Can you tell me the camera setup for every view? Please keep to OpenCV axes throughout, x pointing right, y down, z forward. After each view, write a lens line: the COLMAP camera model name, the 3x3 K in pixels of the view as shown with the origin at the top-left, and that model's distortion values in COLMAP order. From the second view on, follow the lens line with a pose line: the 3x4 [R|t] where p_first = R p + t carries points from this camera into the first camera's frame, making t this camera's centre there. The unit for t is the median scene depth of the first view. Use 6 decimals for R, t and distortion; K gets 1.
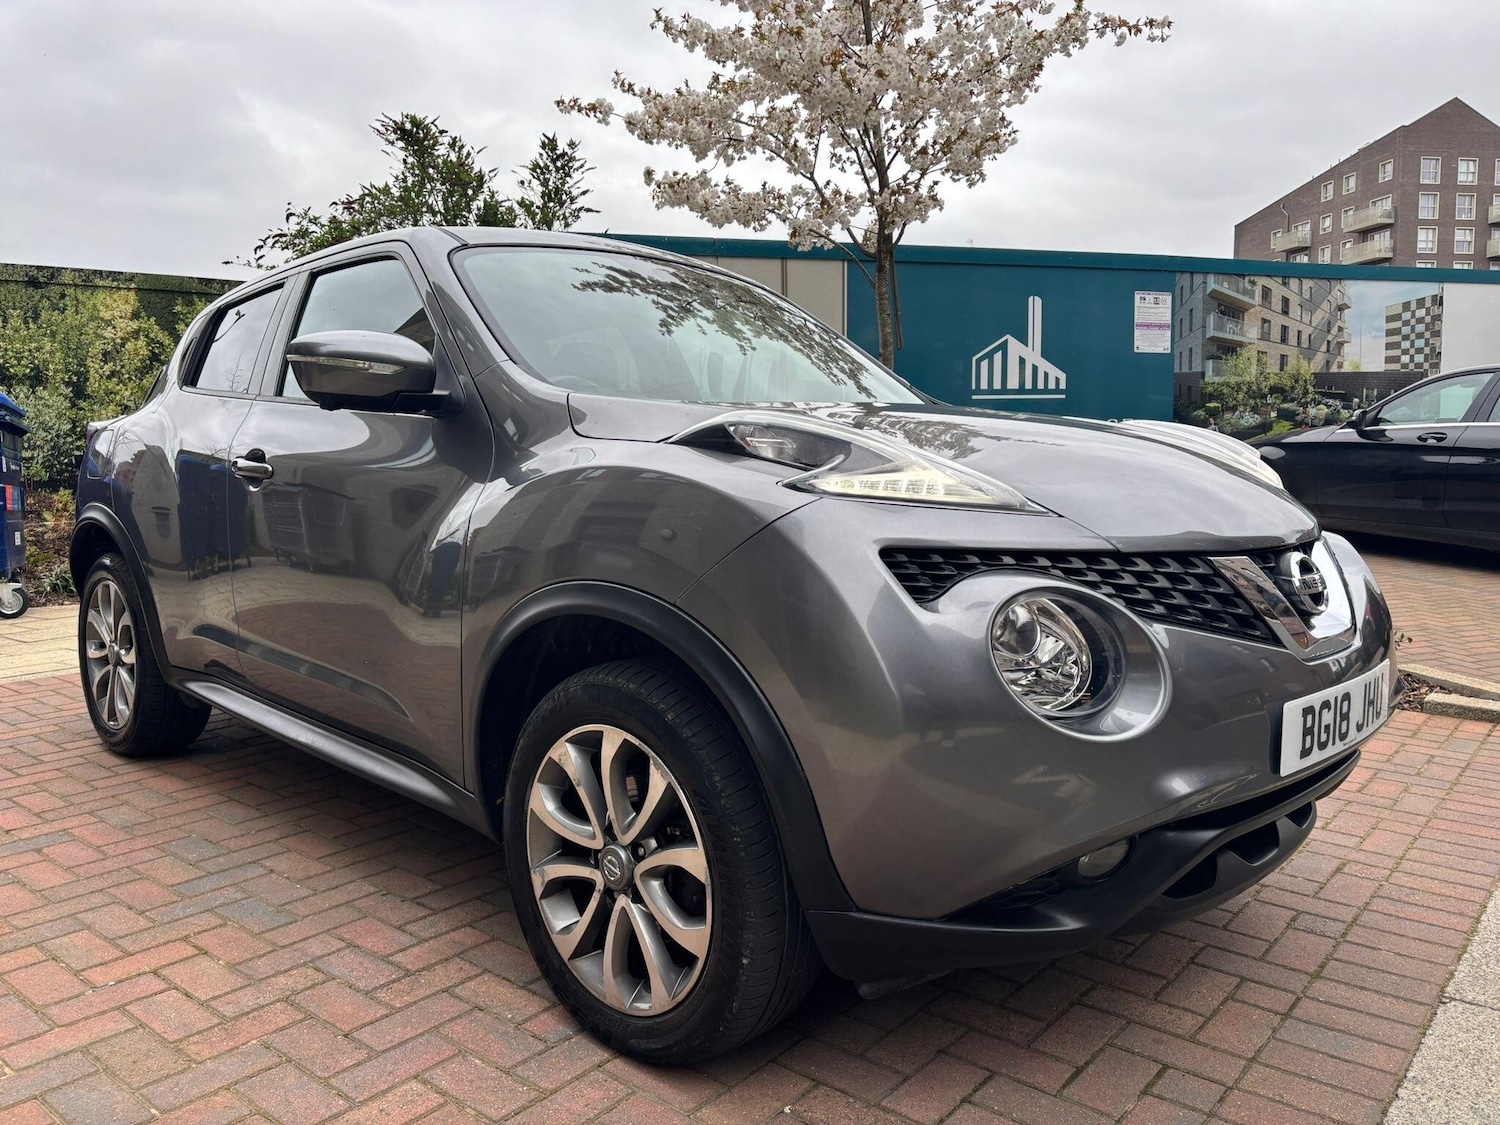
lens RADIAL K [[1134.3, 0, 752.6], [0, 1134.3, 567.3], [0, 0, 1]] dist [0.063148, -0.077883]
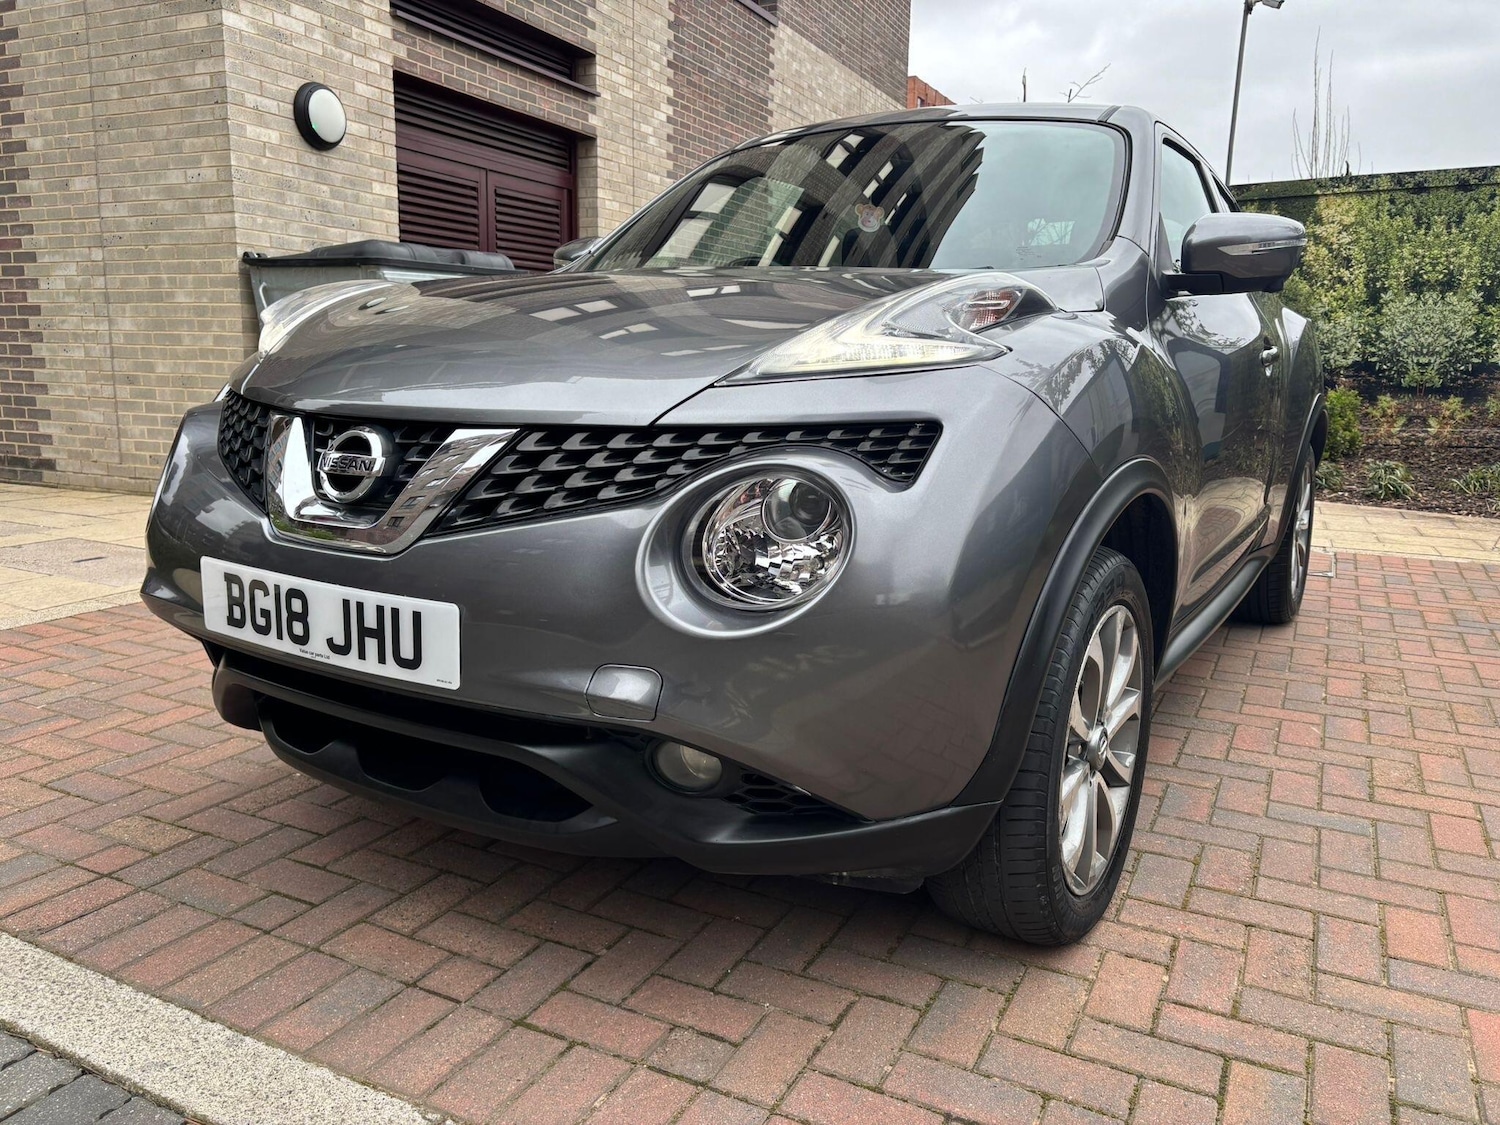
lens RADIAL K [[1134.3, 0, 754.6], [0, 1134.3, 563.9], [0, 0, 1]] dist [0.063148, -0.077883]
pose [[0.220325, 0.191518, -0.956440, 1.038195], [-0.126558, 0.977860, 0.166653, -0.069274], [0.967182, 0.084328, 0.239685, 0.833344]]
